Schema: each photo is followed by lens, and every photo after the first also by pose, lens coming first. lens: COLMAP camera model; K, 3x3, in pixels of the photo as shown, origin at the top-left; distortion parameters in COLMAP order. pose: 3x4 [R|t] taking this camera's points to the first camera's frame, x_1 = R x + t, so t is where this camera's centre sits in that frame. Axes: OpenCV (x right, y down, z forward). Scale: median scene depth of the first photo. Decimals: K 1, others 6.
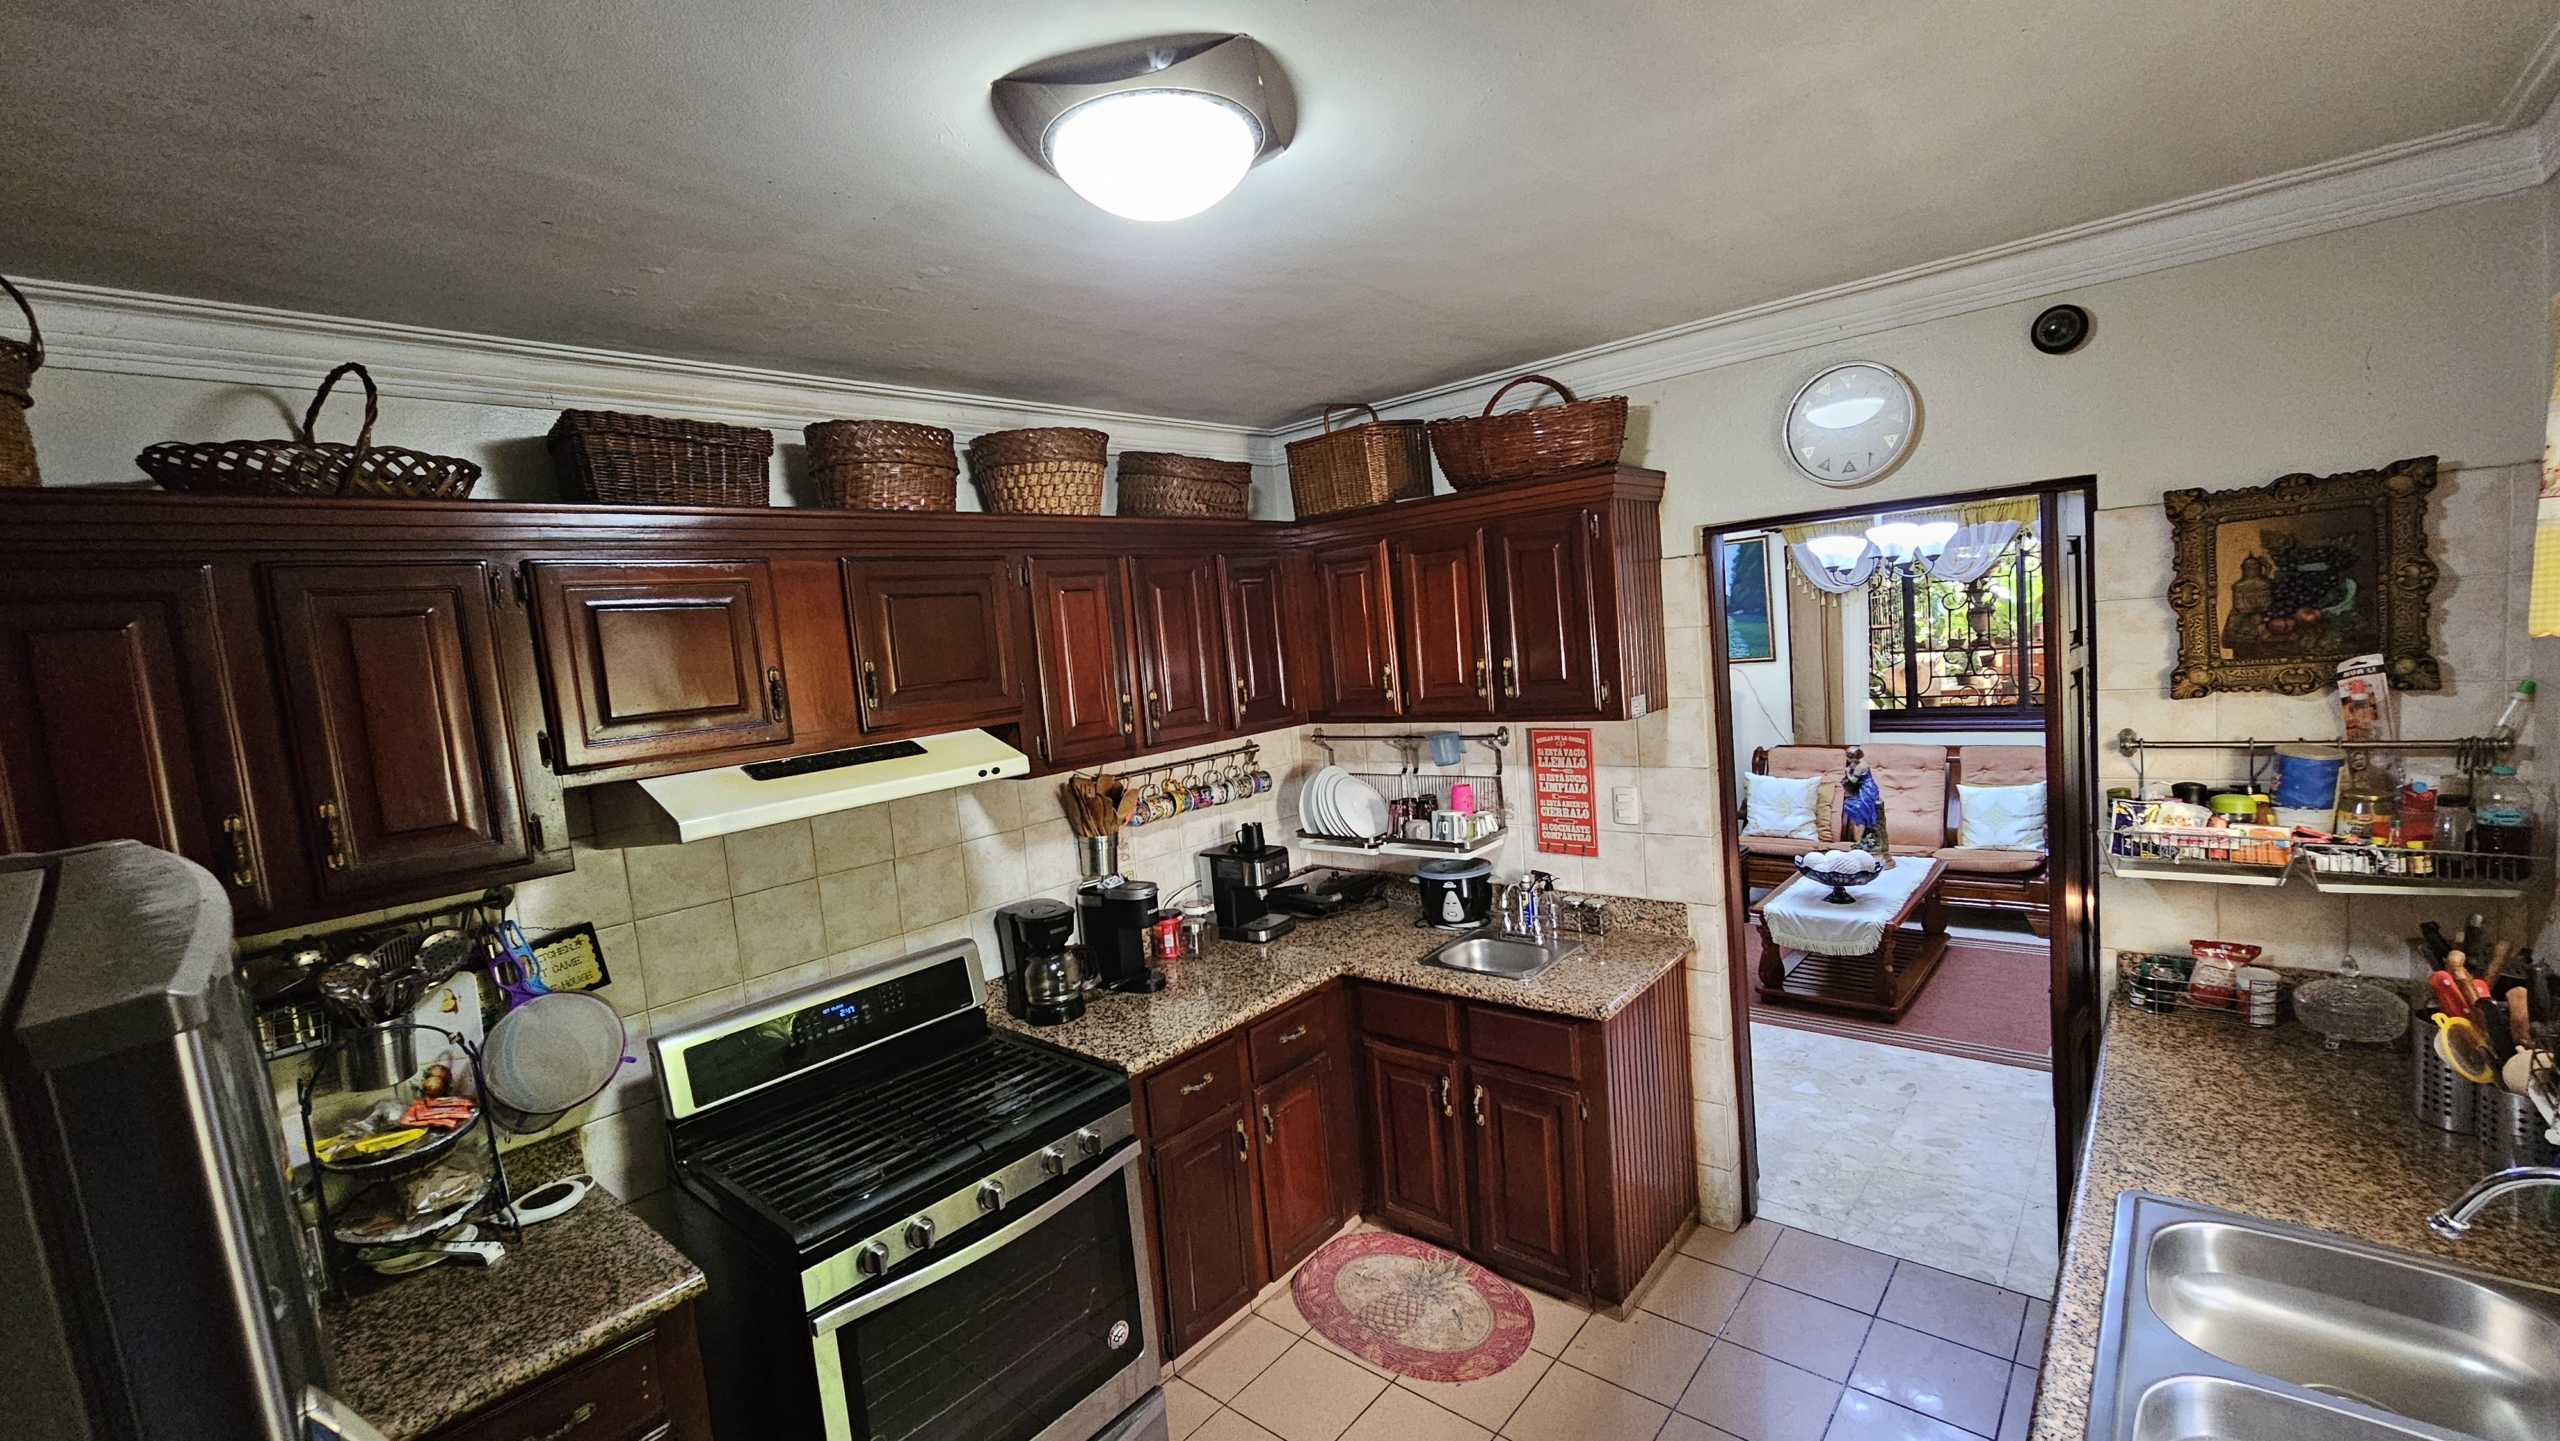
lens RADIAL K [[1044.0, 0, 1279.6], [0, 1044.0, 729.1], [0, 0, 1]] dist [0.000059, 0.000102]
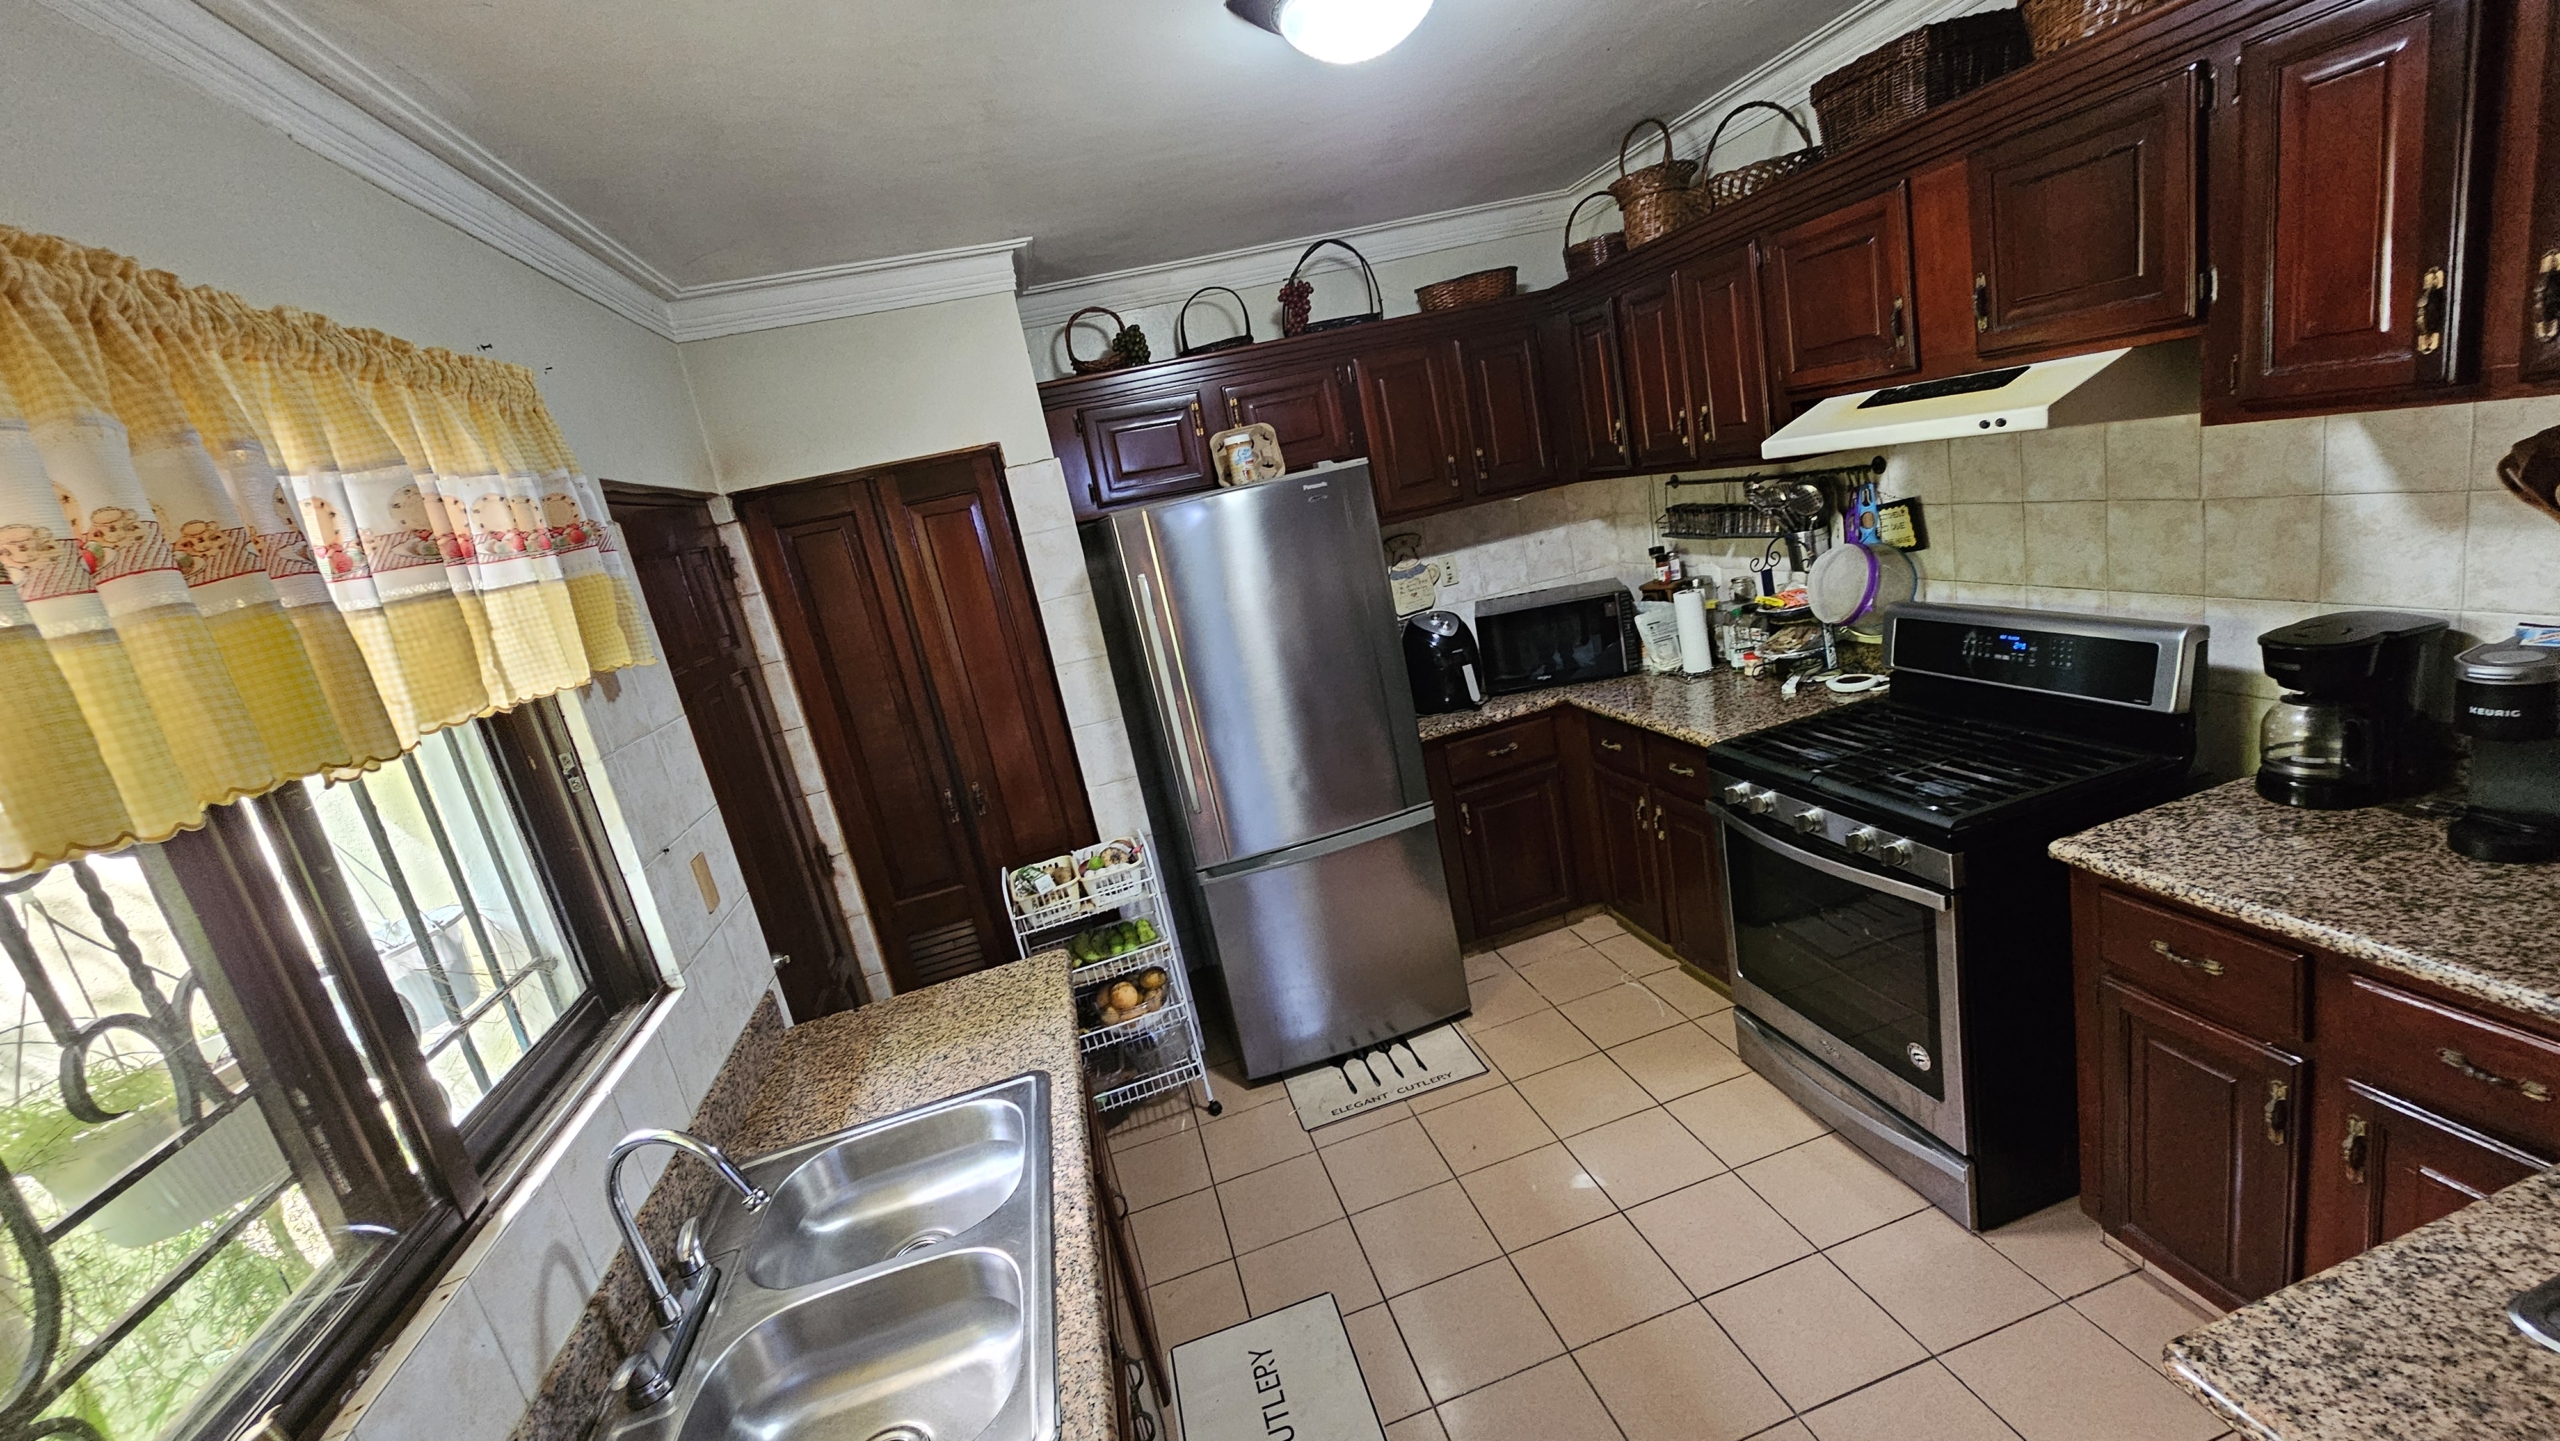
lens RADIAL K [[1044.0, 0, 1281.5], [0, 1044.0, 727.8], [0, 0, 1]] dist [0.000059, 0.000102]
pose [[-0.544812, 0.389782, -0.742462, 0.680395], [0.172633, 0.918572, 0.355560, -0.118807], [0.820596, 0.065540, -0.567739, 0.949338]]
